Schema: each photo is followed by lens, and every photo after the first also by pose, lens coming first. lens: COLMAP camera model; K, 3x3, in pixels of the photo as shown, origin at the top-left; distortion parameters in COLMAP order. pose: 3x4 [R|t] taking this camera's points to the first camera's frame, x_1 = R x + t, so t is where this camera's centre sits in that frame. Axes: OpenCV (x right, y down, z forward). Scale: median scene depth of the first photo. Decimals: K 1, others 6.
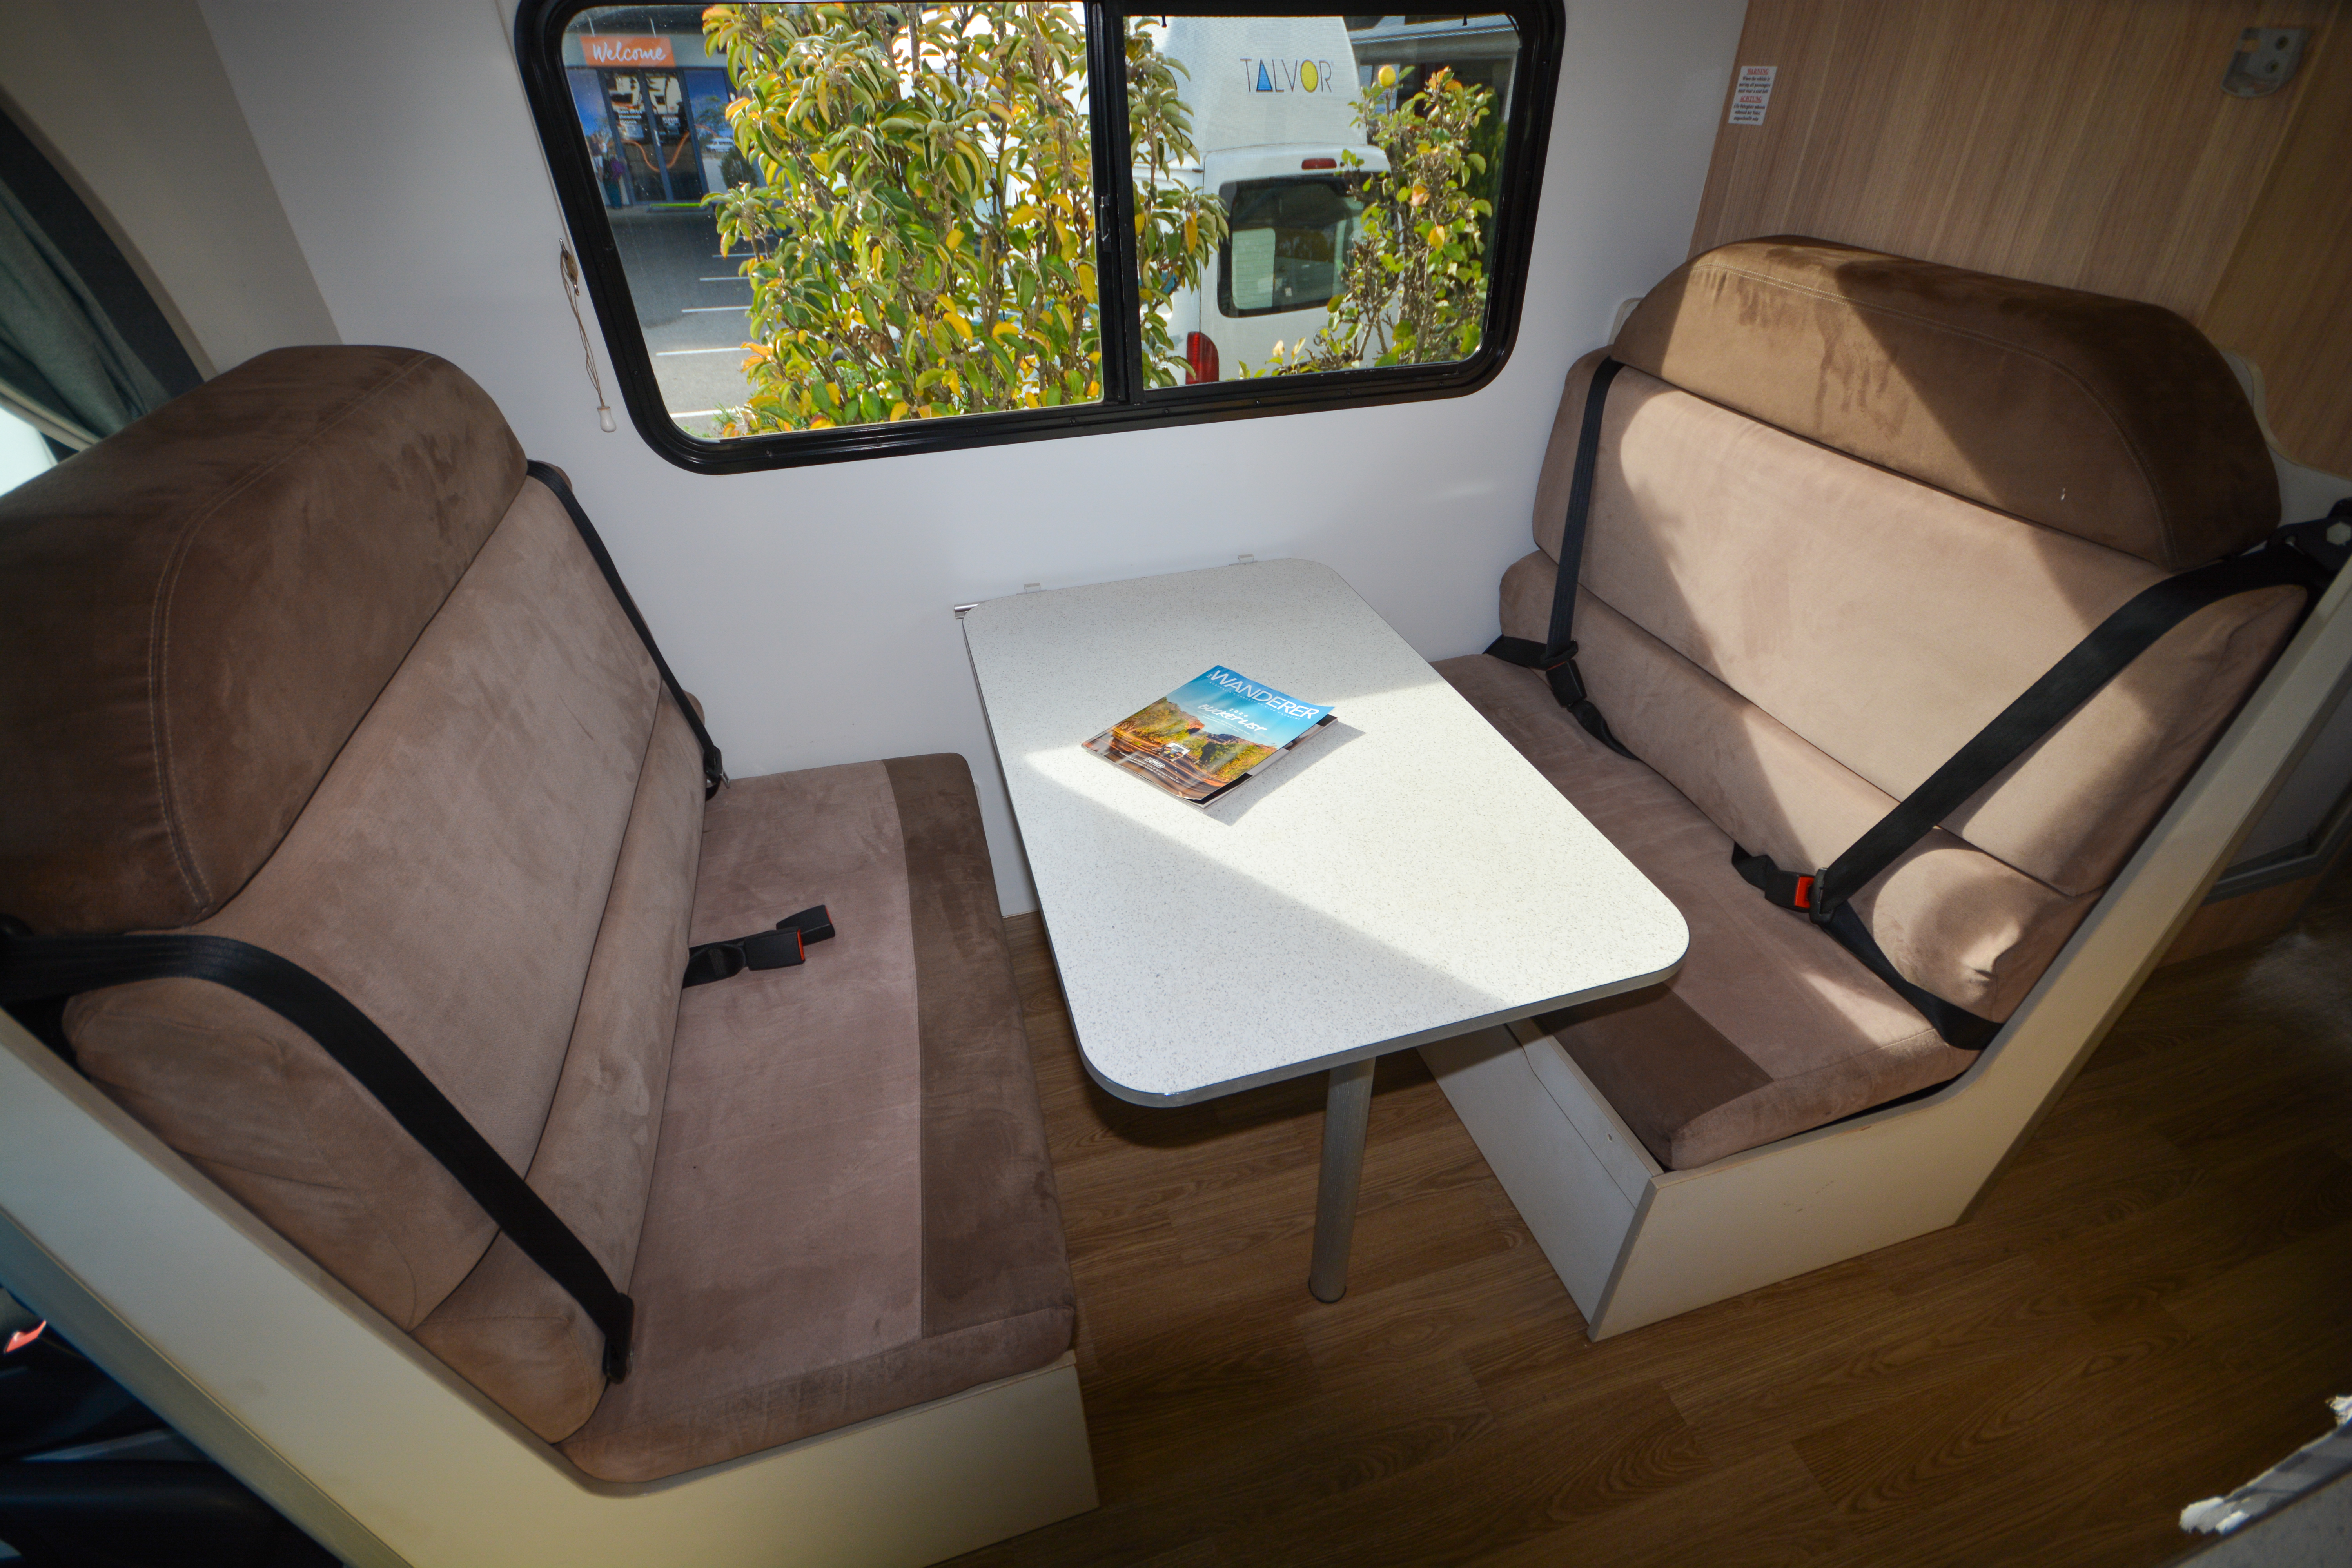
lens RADIAL K [[1037.0, 0, 1175.5], [0, 1037.0, 779.4], [0, 0, 1]] dist [-0.001903, -0.000199]
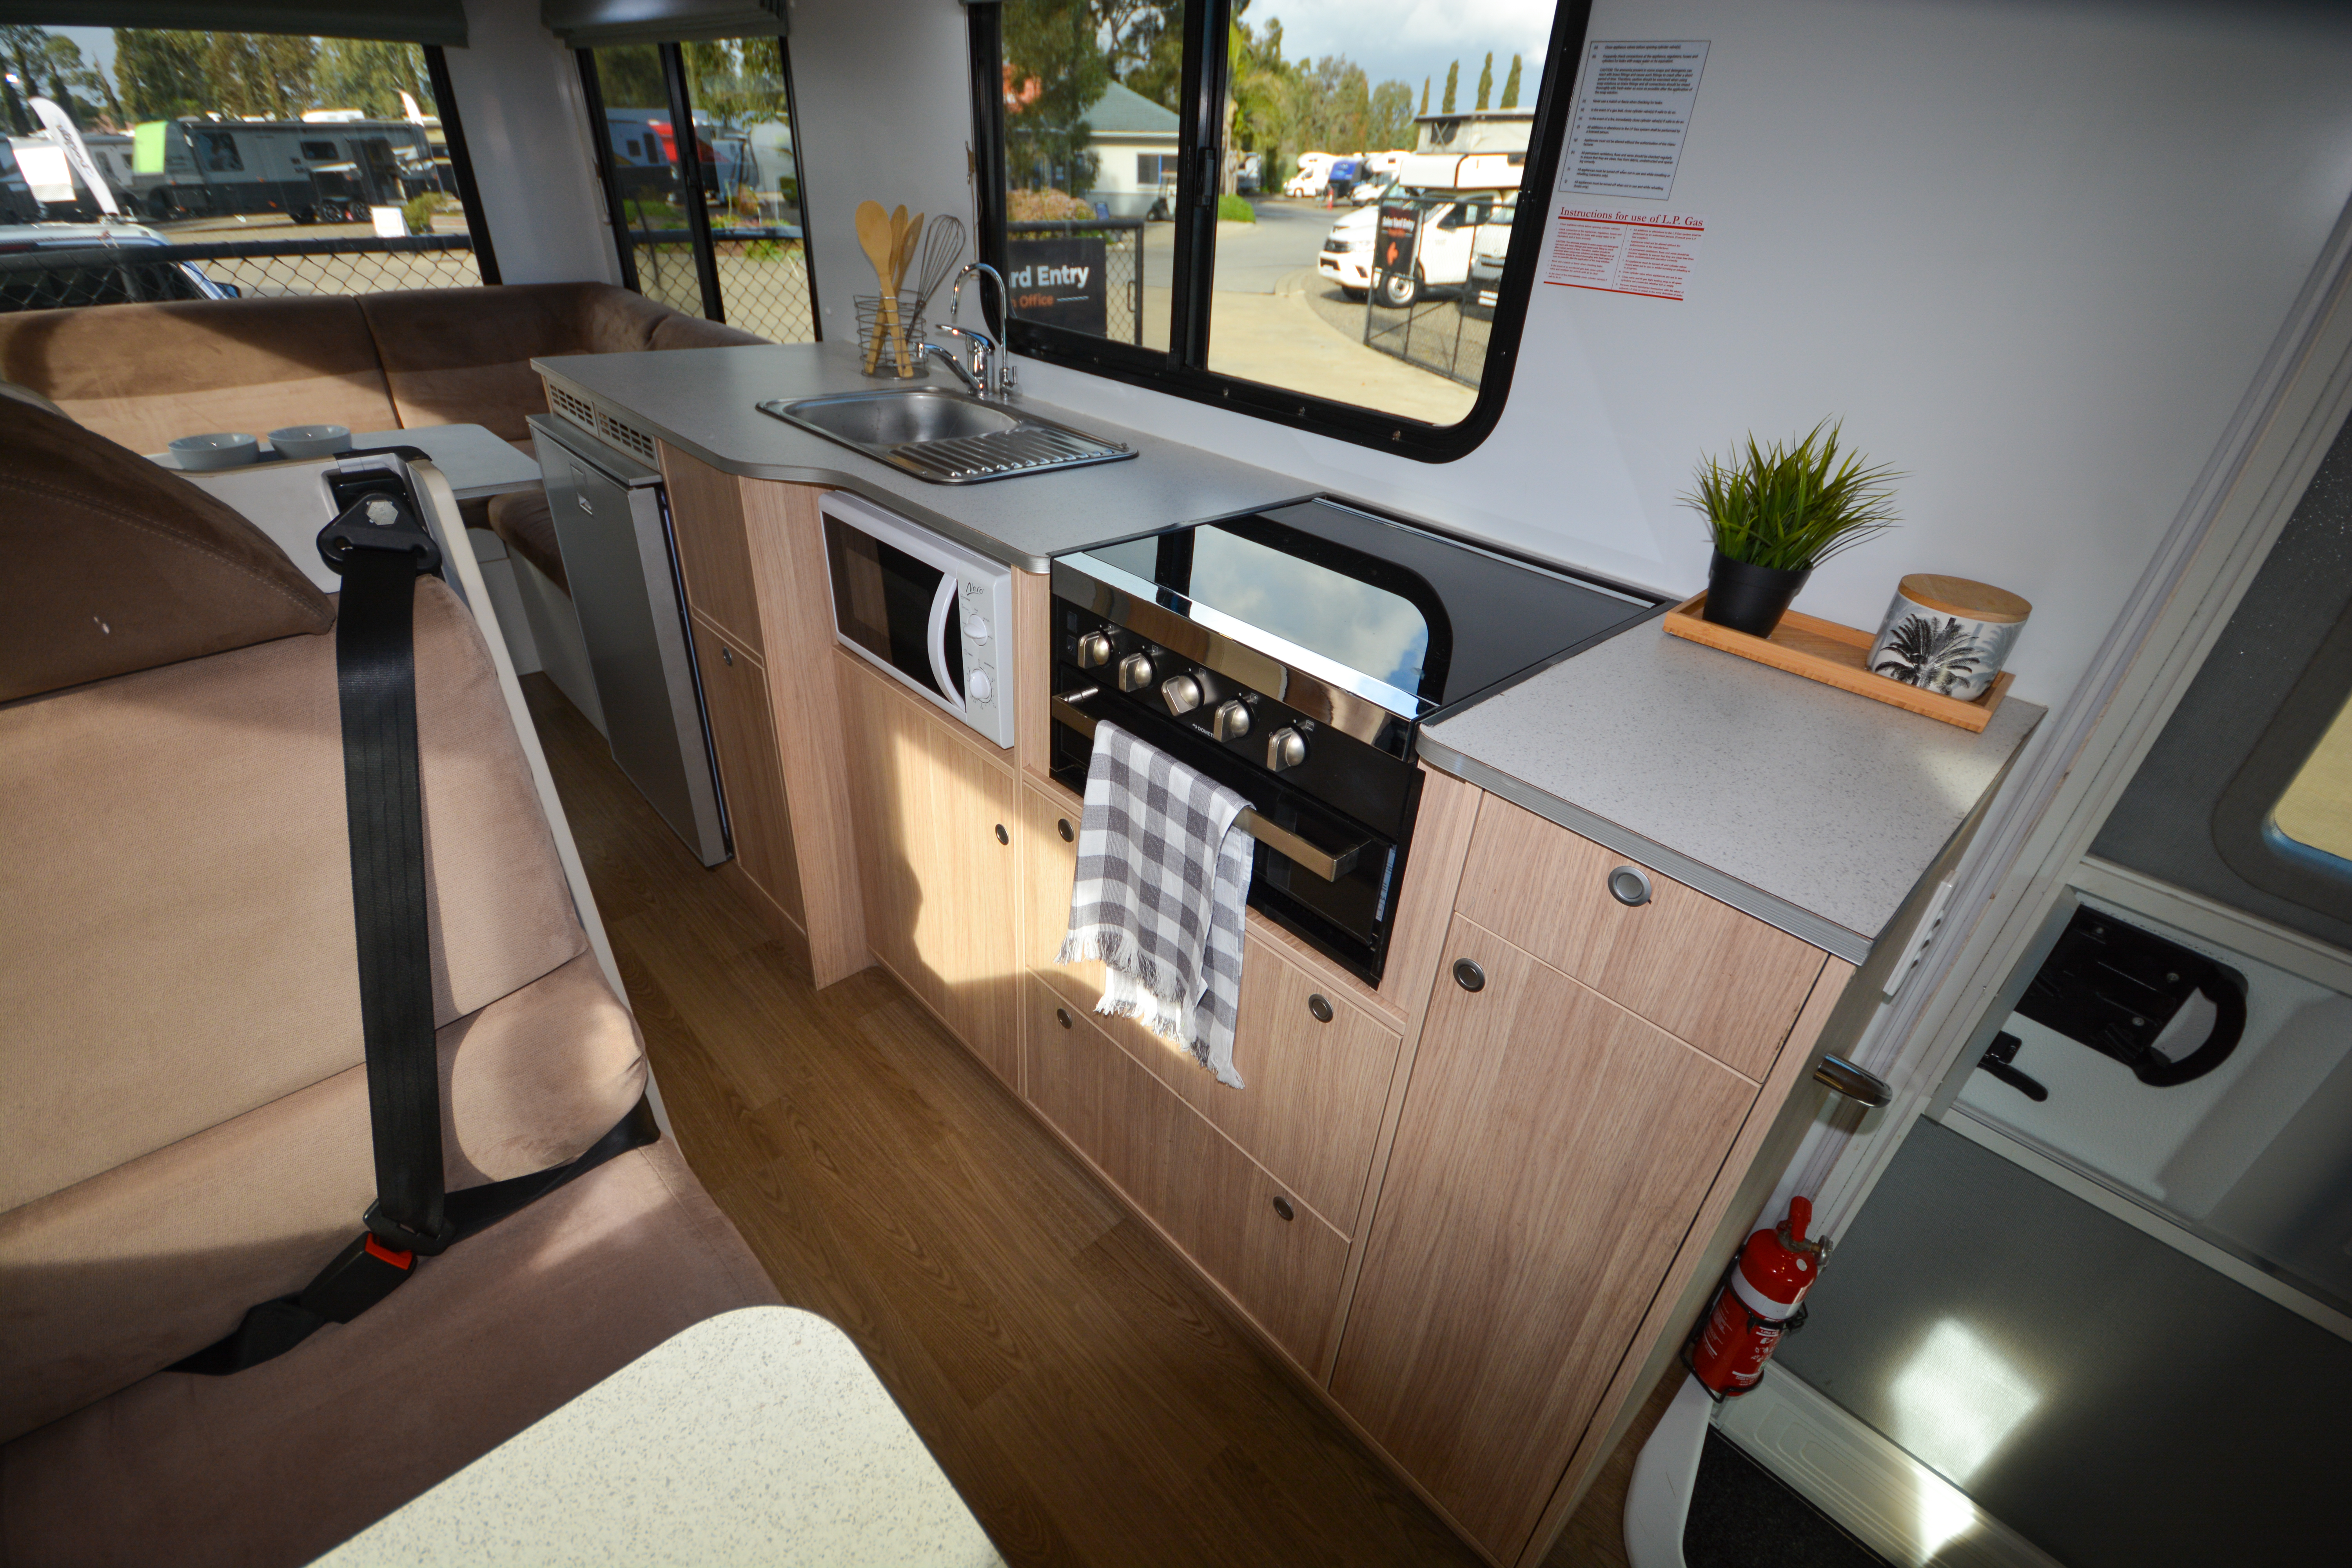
lens RADIAL K [[1031.9, 0, 1175.5], [0, 1031.9, 788.1], [0, 0, 1]] dist [0.021647, -0.020051]
pose [[-0.455192, -0.472004, 0.754992, 0.034996], [0.474506, 0.588898, 0.654250, -0.231929], [-0.753422, 0.656058, -0.044092, 0.443474]]
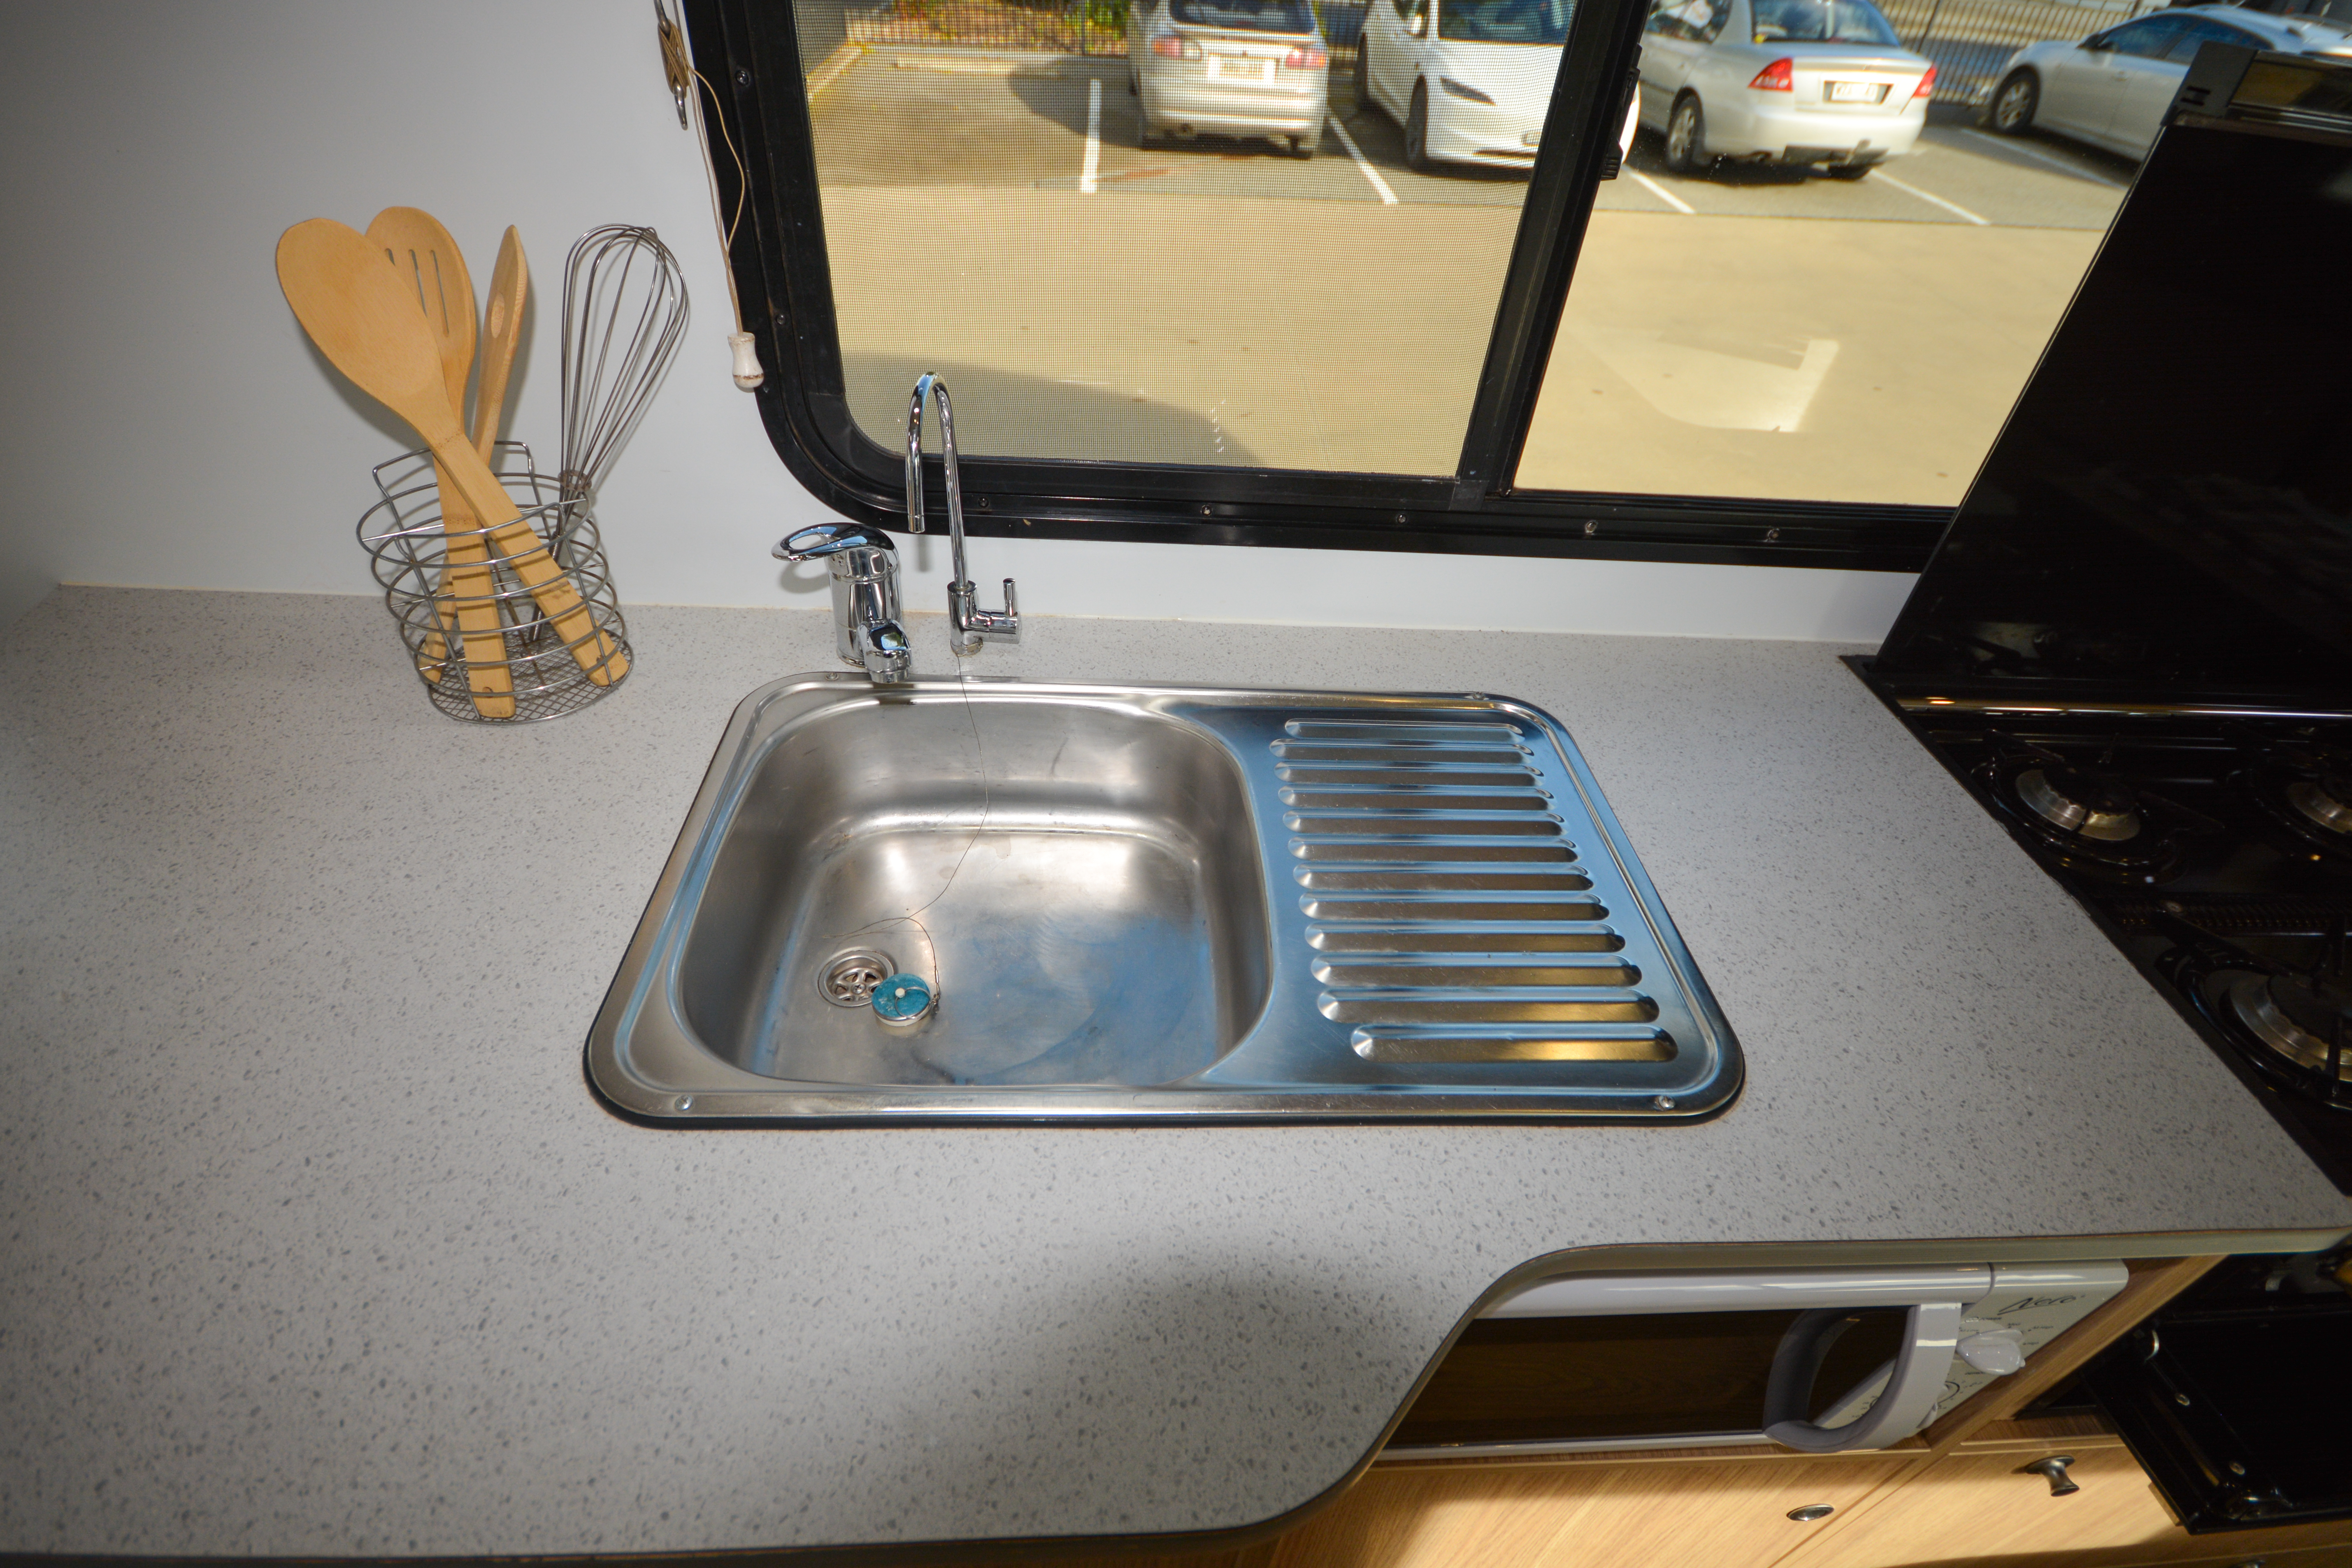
lens RADIAL K [[1066.1, 0, 1186.5], [0, 1066.1, 790.3], [0, 0, 1]] dist [-0.014768, -0.000499]
pose [[-0.969452, -0.190455, 0.154563, 1.089673], [0.101586, 0.261800, 0.959761, -0.269005], [-0.223256, 0.946144, -0.234455, 0.398510]]
